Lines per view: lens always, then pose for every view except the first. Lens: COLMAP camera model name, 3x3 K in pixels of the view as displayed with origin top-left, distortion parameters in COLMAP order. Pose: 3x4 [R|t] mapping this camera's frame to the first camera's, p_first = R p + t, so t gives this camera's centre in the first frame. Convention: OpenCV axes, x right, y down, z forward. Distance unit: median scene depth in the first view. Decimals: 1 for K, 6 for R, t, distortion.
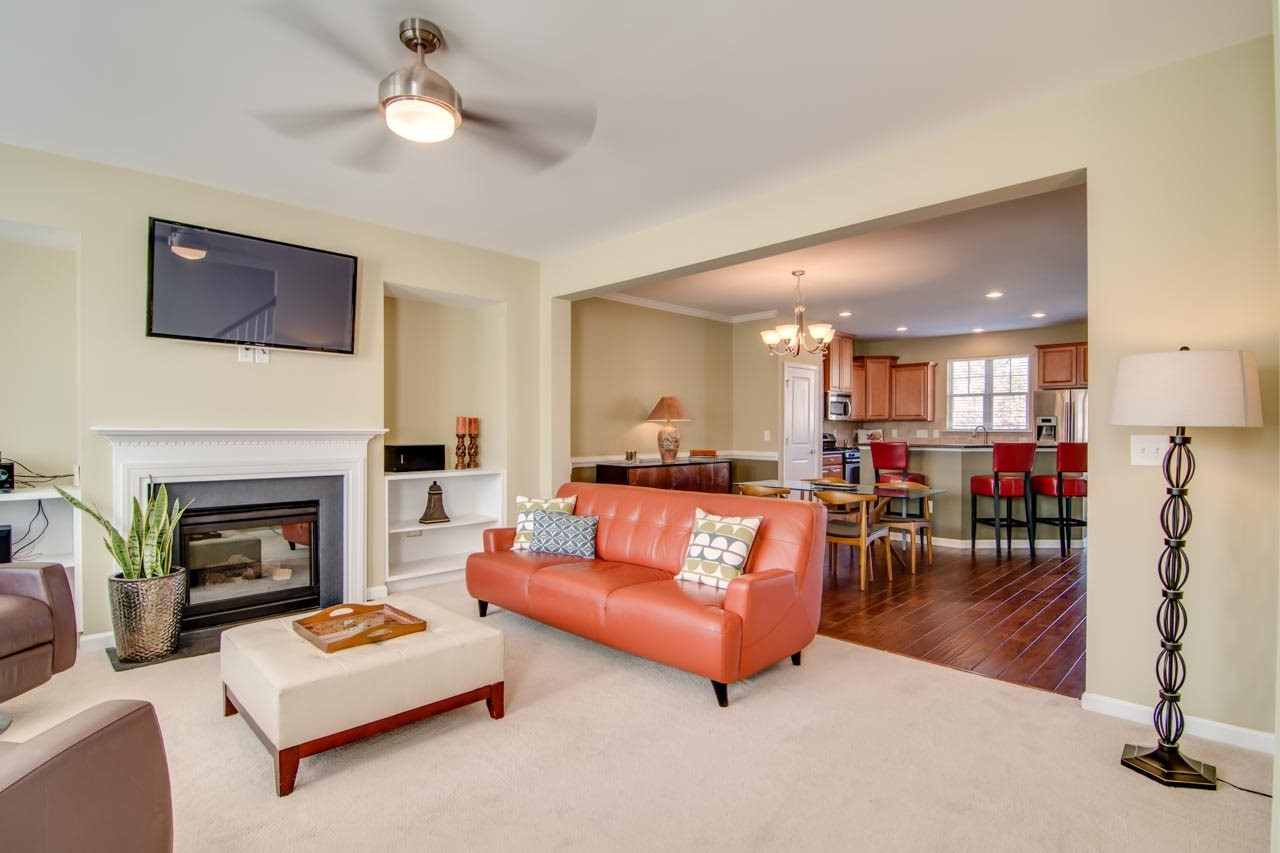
lens RADIAL K [[633.0, 0, 640.0], [0, 633.0, 426.5], [0, 0, 1]] dist [-0.029419, 0.000415]
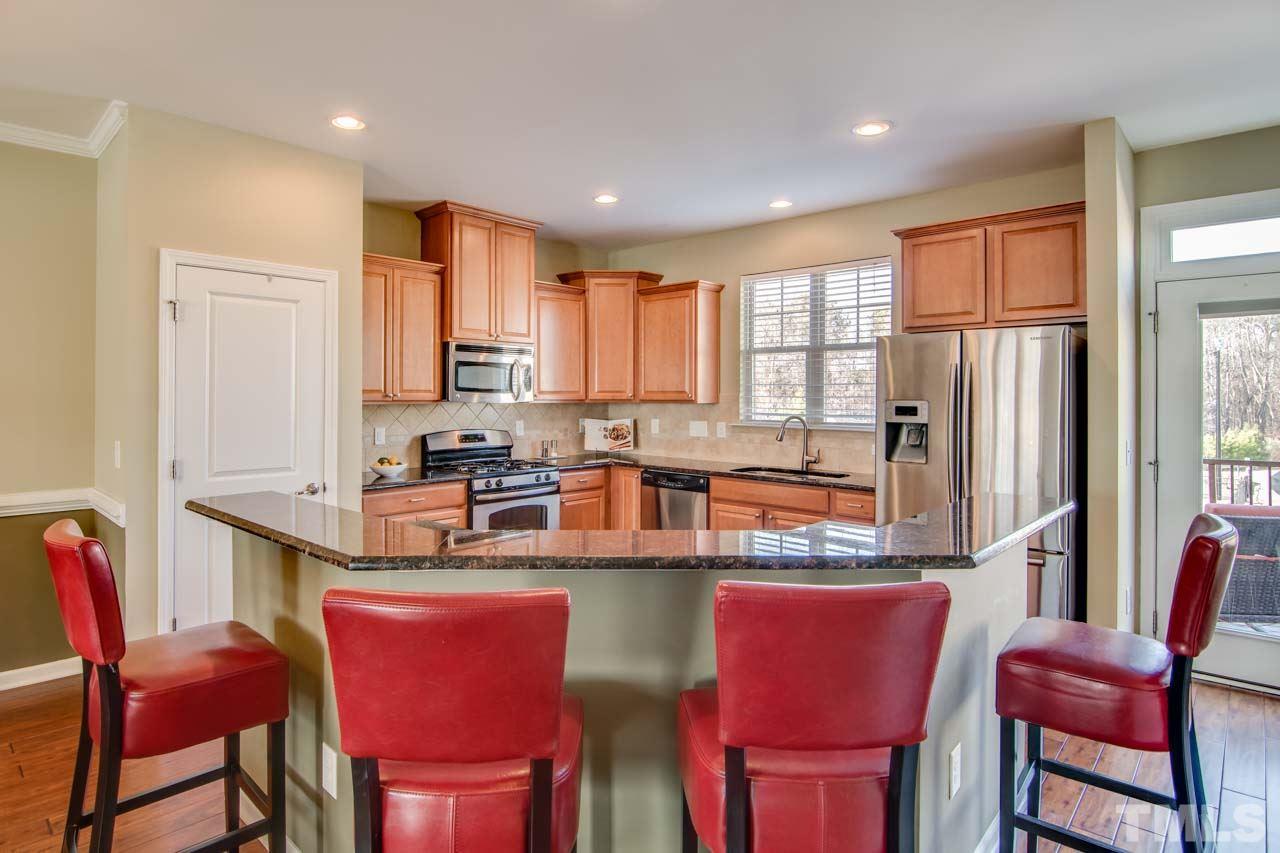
lens RADIAL K [[659.3, 0, 602.6], [0, 659.3, 387.5], [0, 0, 1]] dist [-0.001536, -0.000204]
pose [[0.999987, 0.002131, -0.004658, 0.655473], [-0.002136, 0.999997, -0.001069, -0.035923], [0.004656, 0.001079, 0.999989, 0.850959]]
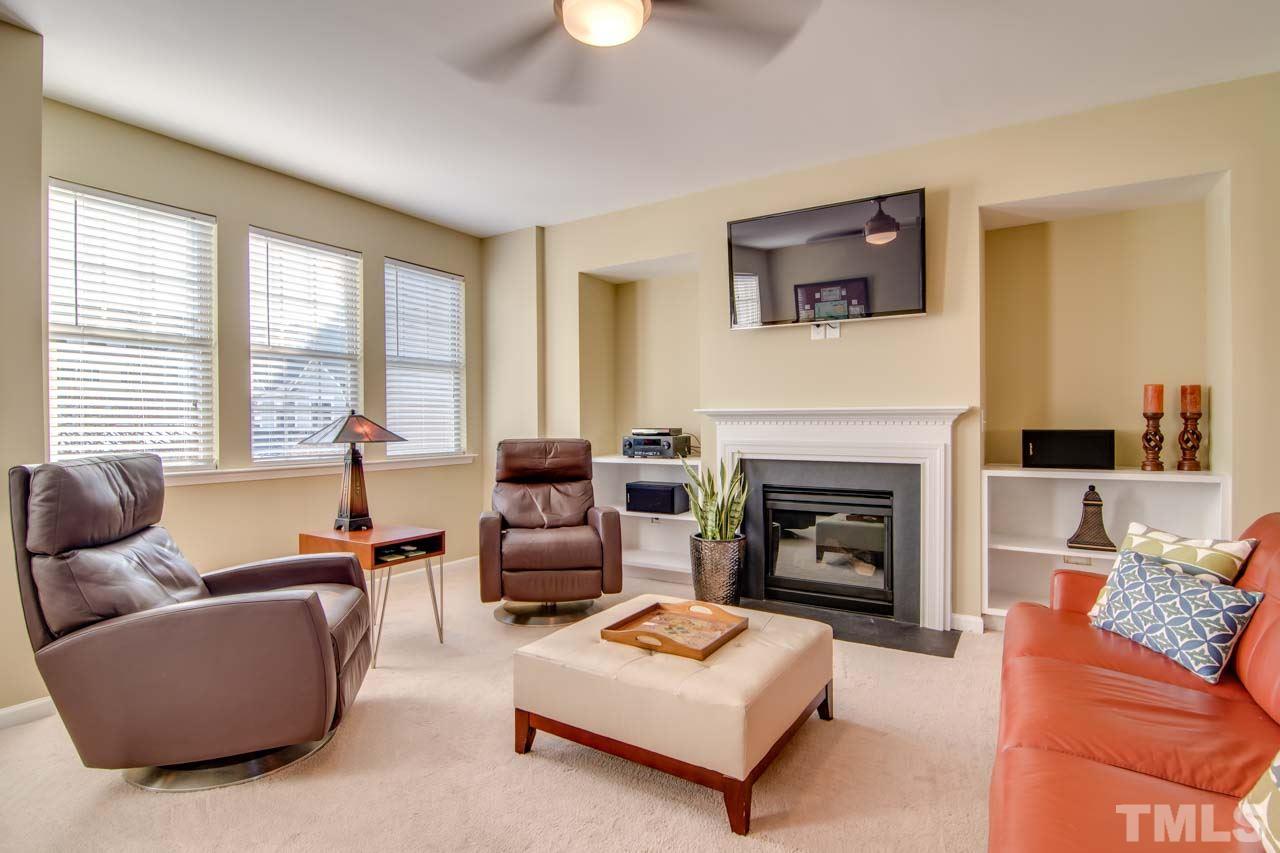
lens RADIAL K [[633.0, 0, 640.0], [0, 633.0, 426.5], [0, 0, 1]] dist [-0.029419, 0.000415]
pose [[0.218102, 0.003456, -0.975920, 0.175018], [0.007701, 0.999957, 0.005262, 0.016035], [0.975896, -0.008663, 0.218066, 0.346129]]
